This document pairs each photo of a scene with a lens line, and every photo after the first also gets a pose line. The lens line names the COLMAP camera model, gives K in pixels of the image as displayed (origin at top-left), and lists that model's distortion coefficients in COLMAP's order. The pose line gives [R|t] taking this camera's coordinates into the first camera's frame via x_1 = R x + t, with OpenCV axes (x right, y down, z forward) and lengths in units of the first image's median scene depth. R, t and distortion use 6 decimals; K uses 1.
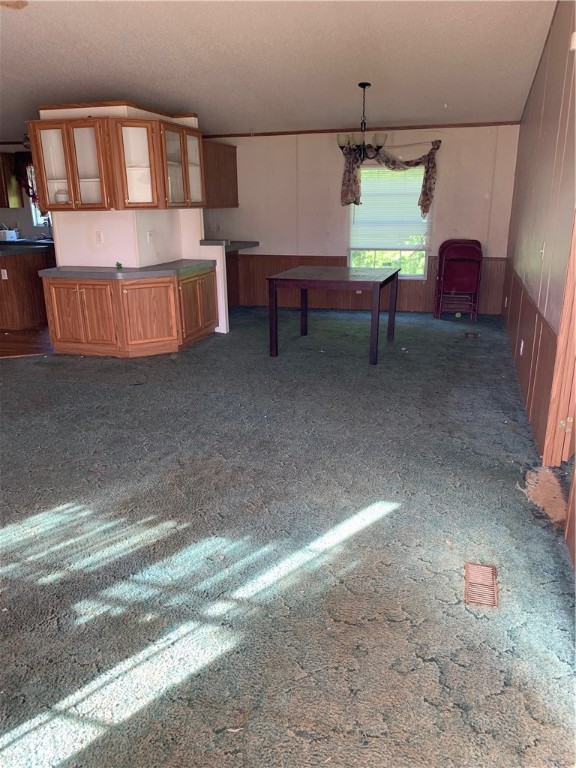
lens RADIAL K [[592.3, 0, 293.6], [0, 592.3, 386.9], [0, 0, 1]] dist [0.010671, -0.016125]
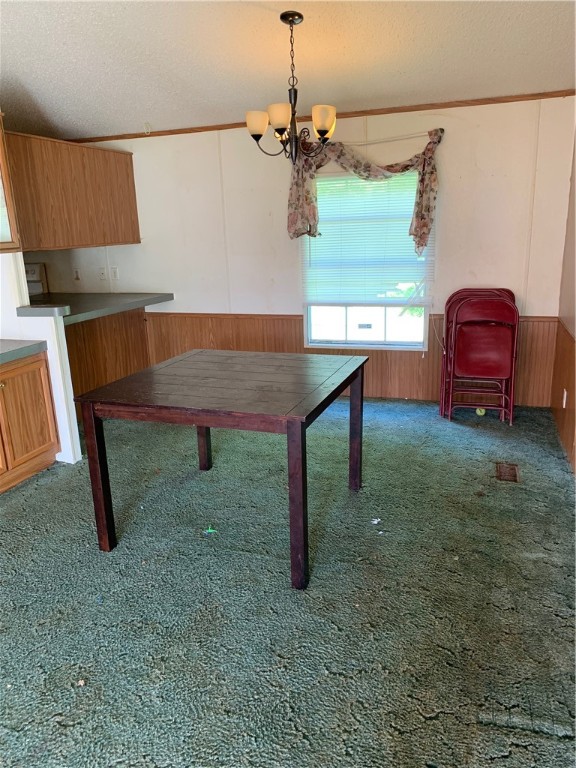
lens RADIAL K [[592.3, 0, 285.9], [0, 592.3, 382.6], [0, 0, 1]] dist [0.010671, -0.016125]
pose [[0.999002, -0.014549, -0.042237, 0.026232], [0.012640, 0.998901, -0.045125, -0.031576], [0.042847, 0.044546, 0.998088, 0.096292]]
